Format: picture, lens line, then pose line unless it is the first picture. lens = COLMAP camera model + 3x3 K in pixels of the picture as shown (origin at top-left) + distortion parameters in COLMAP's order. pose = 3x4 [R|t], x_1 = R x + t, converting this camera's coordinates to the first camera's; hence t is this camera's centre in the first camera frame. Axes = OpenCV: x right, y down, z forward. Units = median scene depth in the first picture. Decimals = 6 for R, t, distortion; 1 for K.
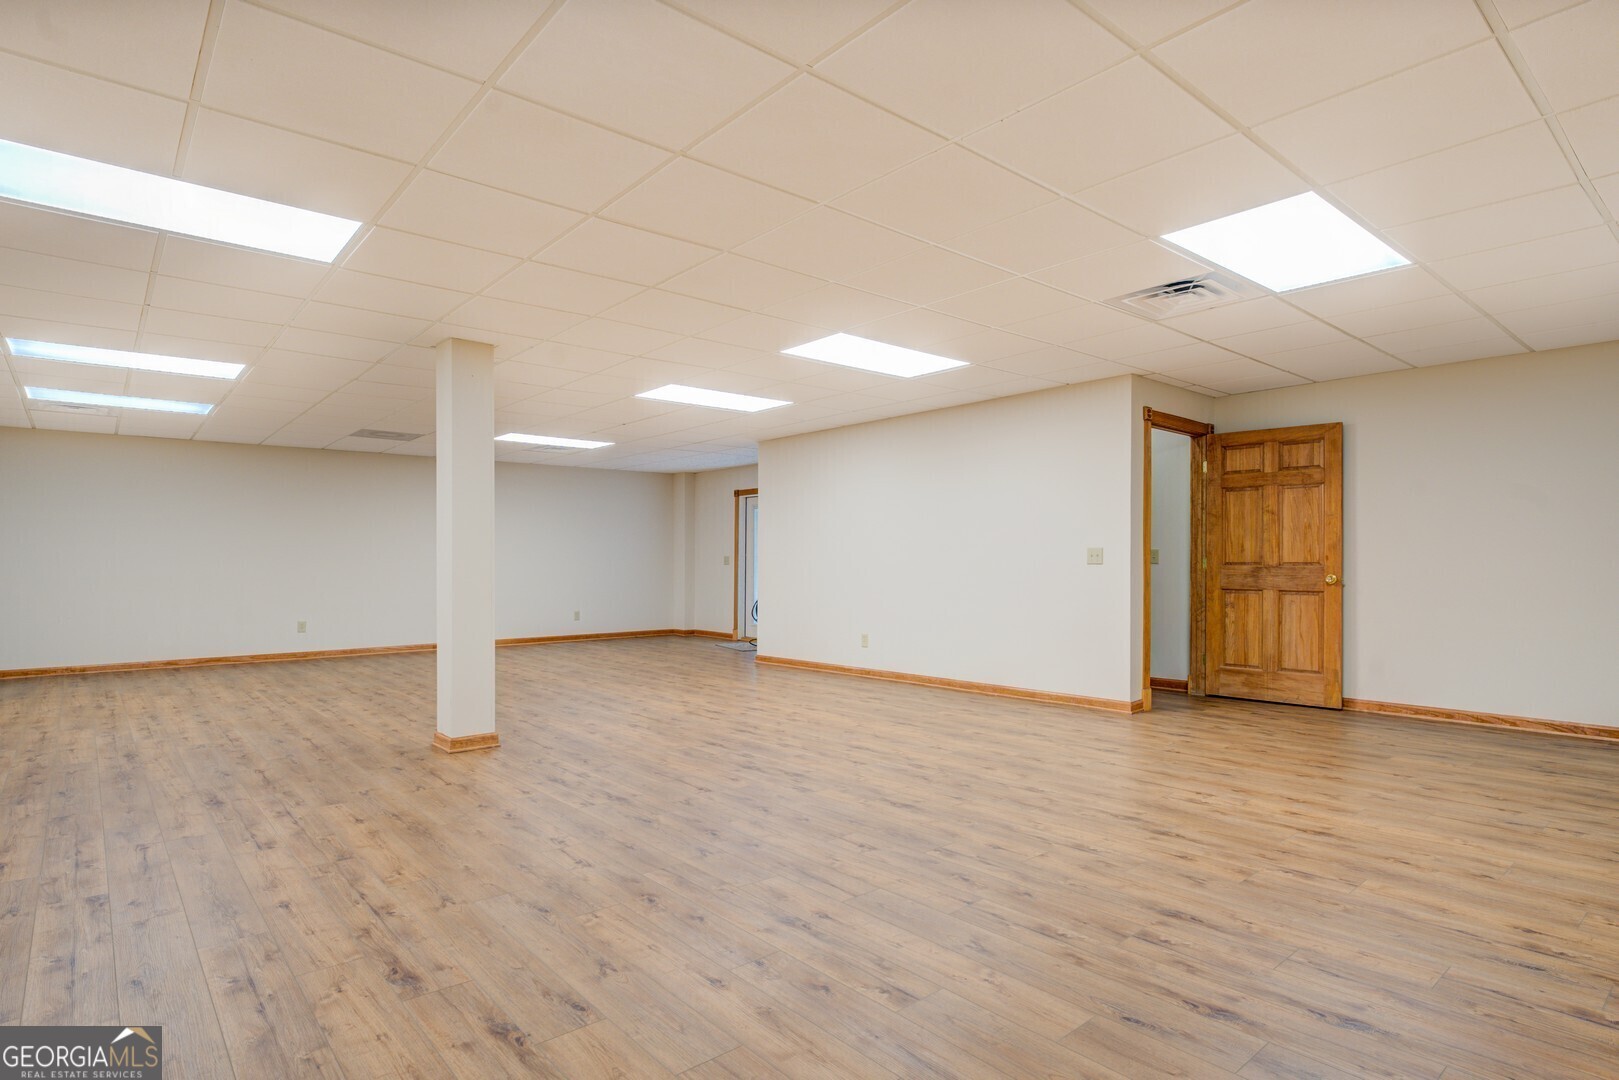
lens RADIAL K [[846.5, 0, 801.1], [0, 846.5, 550.3], [0, 0, 1]] dist [0.000878, -0.000411]
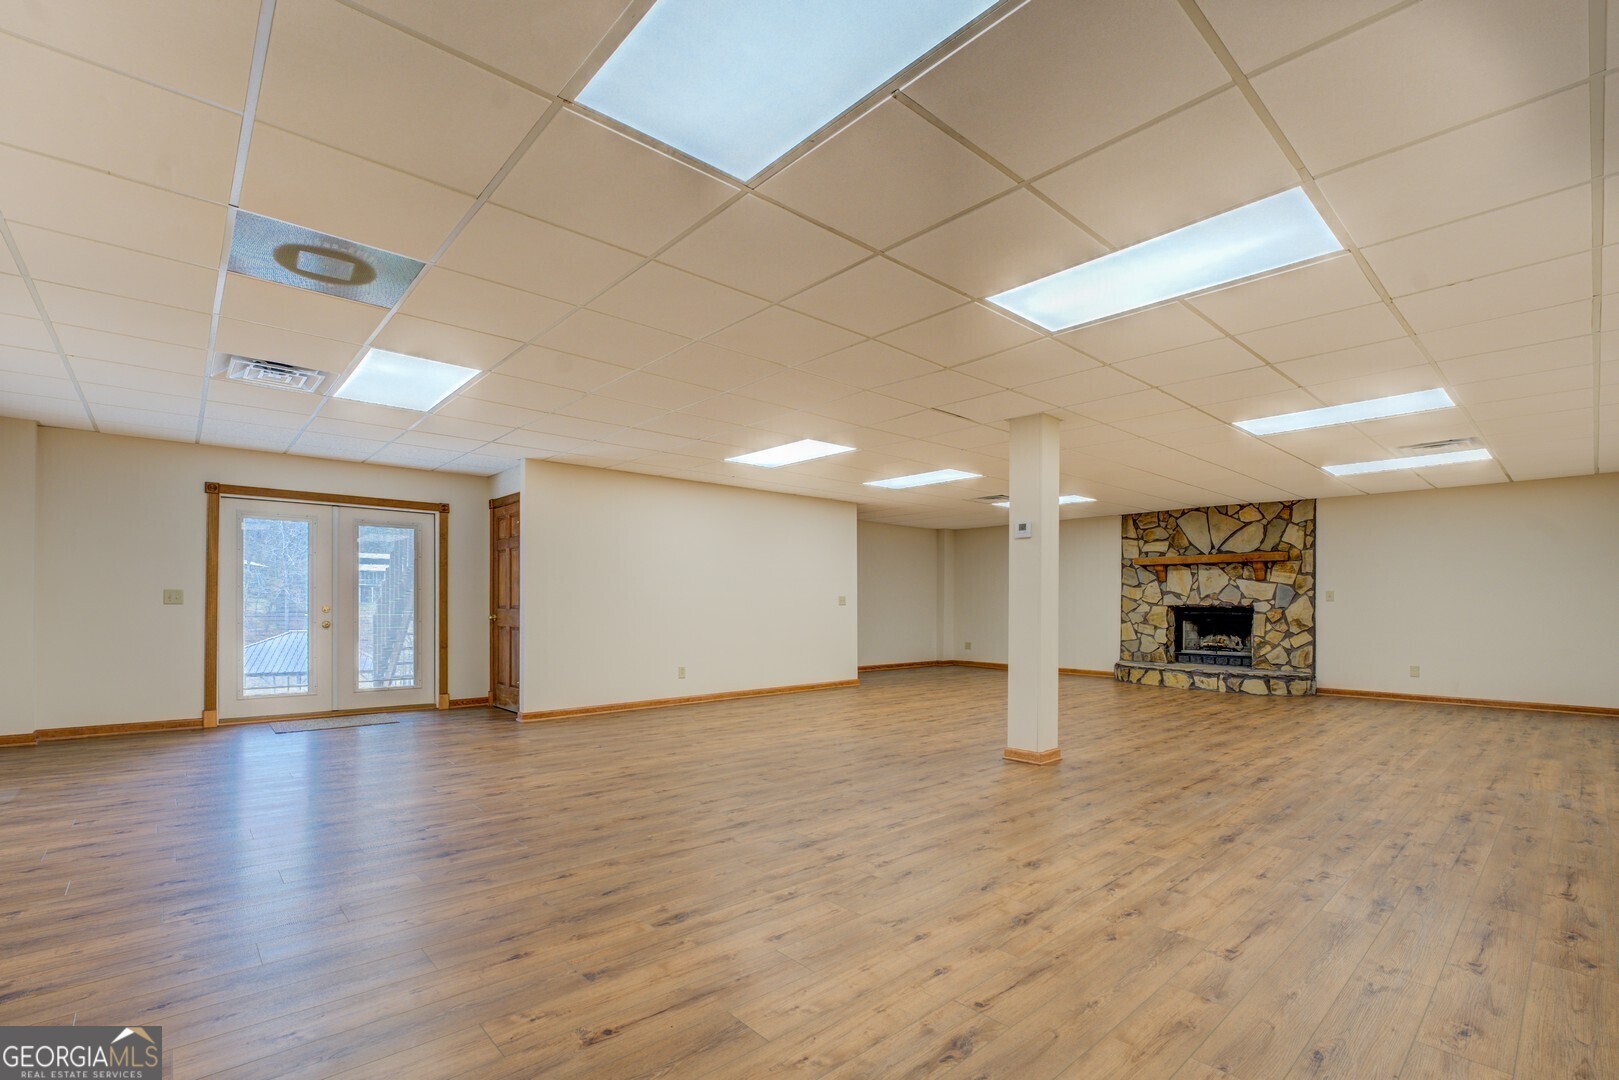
lens RADIAL K [[715.4, 0, 801.2], [0, 715.4, 613.3], [0, 0, 1]] dist [-0.029819, -0.000183]
pose [[-0.016396, -0.008163, 0.999832, -1.746132], [-0.017807, 0.999810, 0.007871, 0.034983], [-0.999707, -0.017675, -0.016538, 1.702963]]
